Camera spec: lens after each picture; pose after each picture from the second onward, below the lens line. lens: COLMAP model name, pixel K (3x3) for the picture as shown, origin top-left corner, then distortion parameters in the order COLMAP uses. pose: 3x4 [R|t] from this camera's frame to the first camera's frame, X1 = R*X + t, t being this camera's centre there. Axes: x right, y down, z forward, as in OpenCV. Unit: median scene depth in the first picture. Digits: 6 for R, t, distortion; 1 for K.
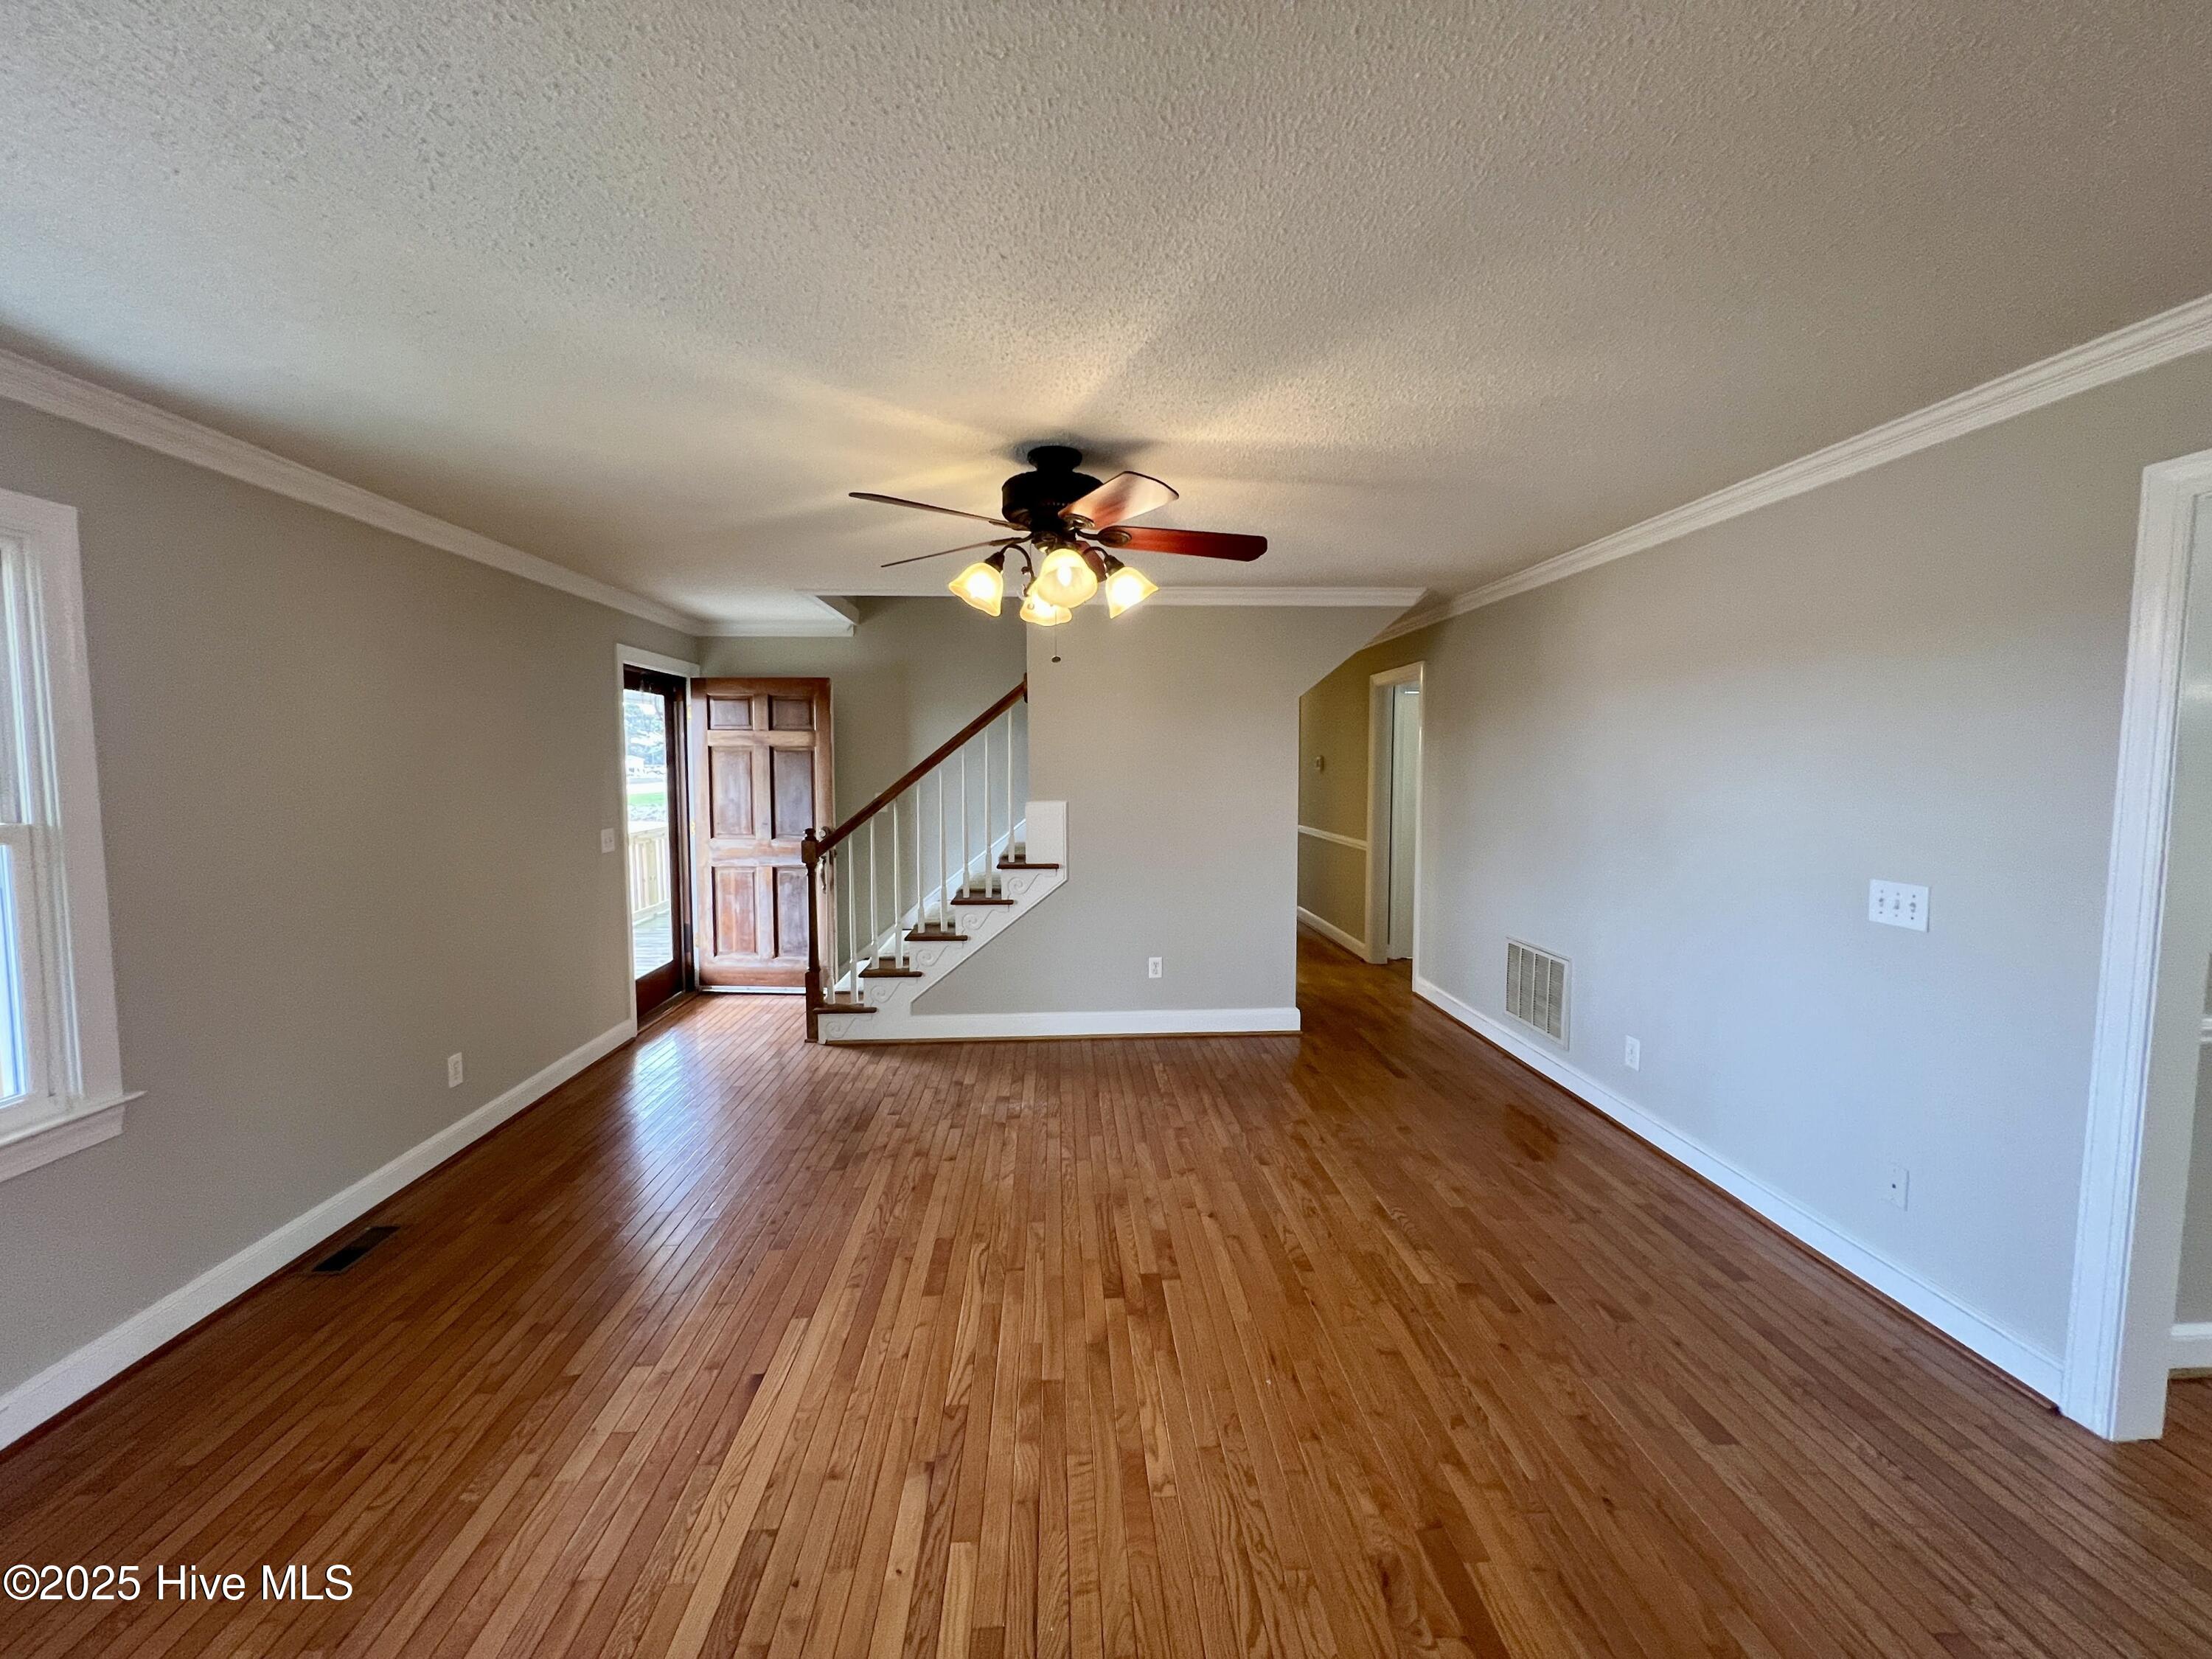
lens RADIAL K [[888.6, 0, 1115.5], [0, 888.6, 825.4], [0, 0, 1]] dist [-0.002291, 0.000584]
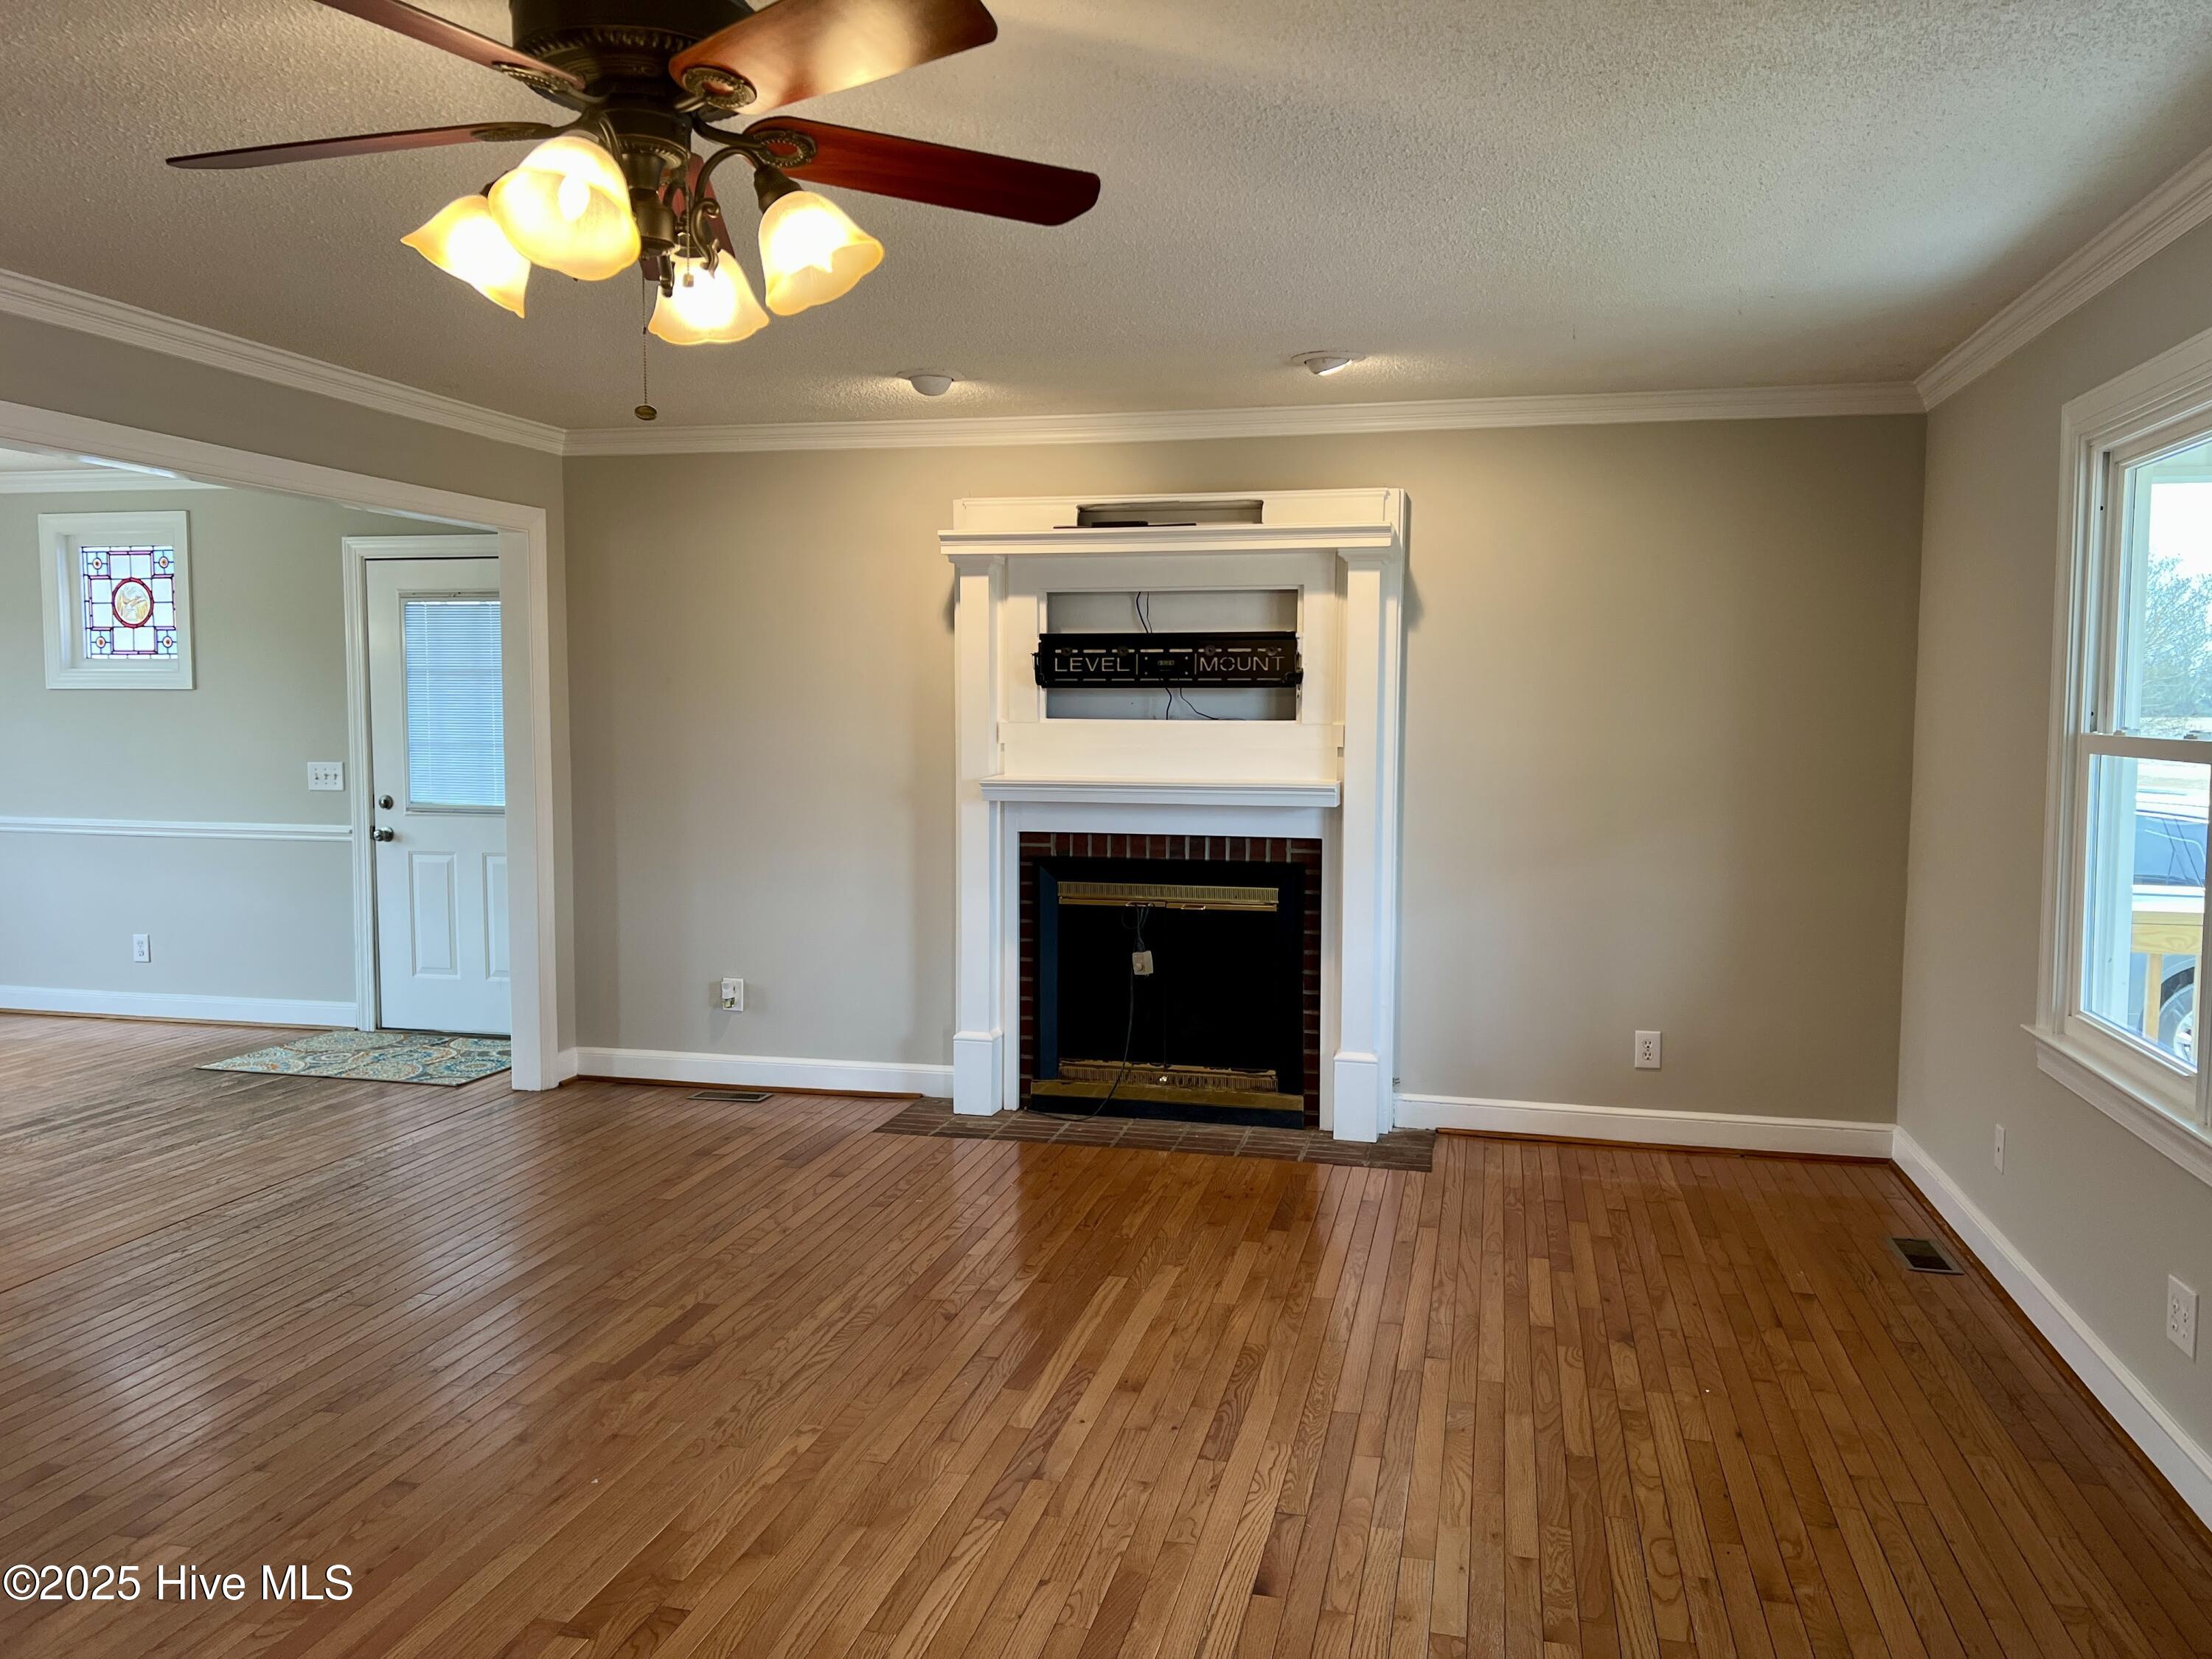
lens RADIAL K [[1659.8, 0, 1110.1], [0, 1659.8, 829.6], [0, 0, 1]] dist [0.006173, 0.003822]
pose [[-0.955549, -0.024221, 0.293837, -0.726136], [0.019109, 0.989437, 0.143701, -0.130278], [-0.294214, 0.142928, -0.944992, 2.384903]]
